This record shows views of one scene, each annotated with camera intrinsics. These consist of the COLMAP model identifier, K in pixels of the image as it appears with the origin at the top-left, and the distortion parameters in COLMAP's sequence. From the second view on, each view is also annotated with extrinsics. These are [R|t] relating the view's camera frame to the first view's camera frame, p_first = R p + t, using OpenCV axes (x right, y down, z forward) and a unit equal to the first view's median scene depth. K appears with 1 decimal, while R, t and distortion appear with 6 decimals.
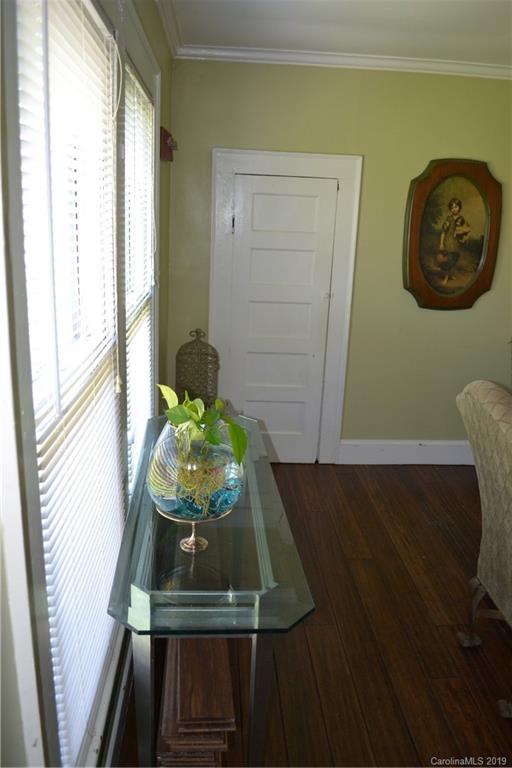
lens RADIAL K [[612.7, 0, 255.1], [0, 612.7, 383.3], [0, 0, 1]] dist [-0.082497, 0.009996]
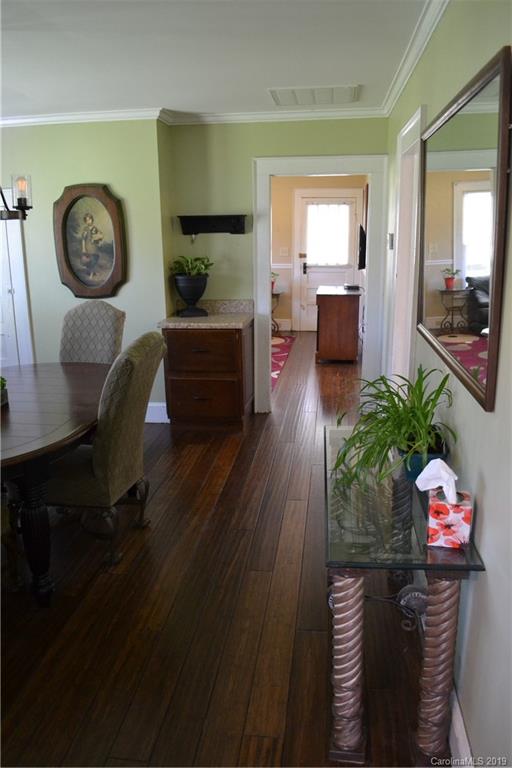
lens RADIAL K [[612.7, 0, 260.2], [0, 612.7, 388.7], [0, 0, 1]] dist [-0.082497, 0.009996]
pose [[0.984620, -0.000755, -0.174708, 0.917164], [-0.000836, 0.999959, -0.009034, 0.086496], [0.174708, 0.009041, 0.984579, -0.227883]]
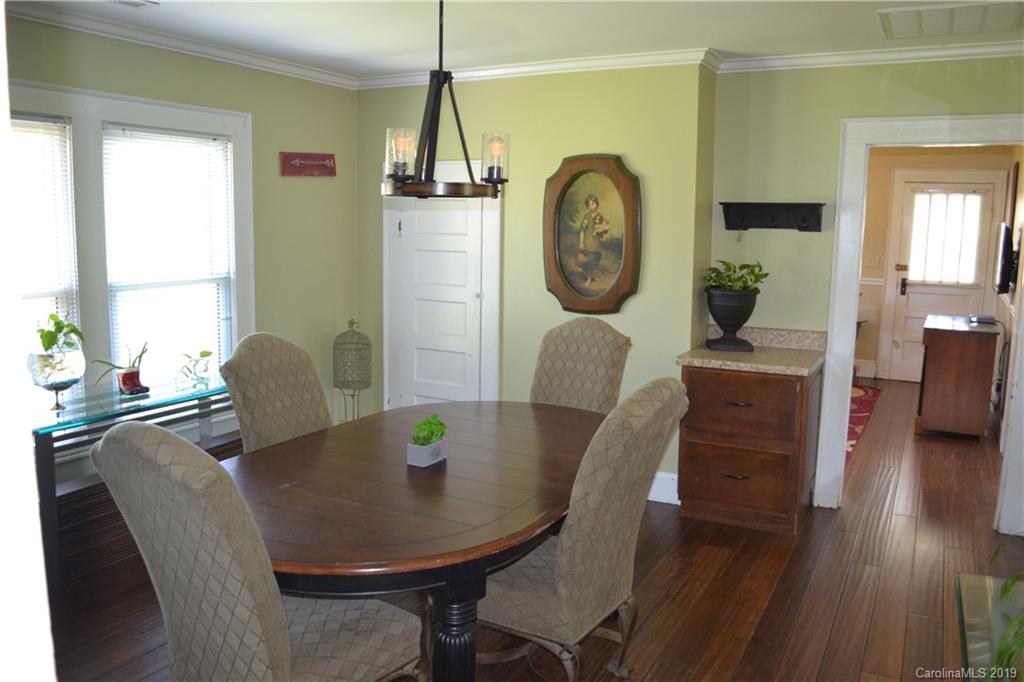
lens RADIAL K [[817.0, 0, 504.3], [0, 817.0, 331.0], [0, 0, 1]] dist [-0.082497, 0.009996]
pose [[0.853275, 0.046287, -0.519403, 0.870405], [-0.119814, 0.986807, -0.108890, 0.056452], [0.507510, 0.155145, 0.847563, -0.112079]]
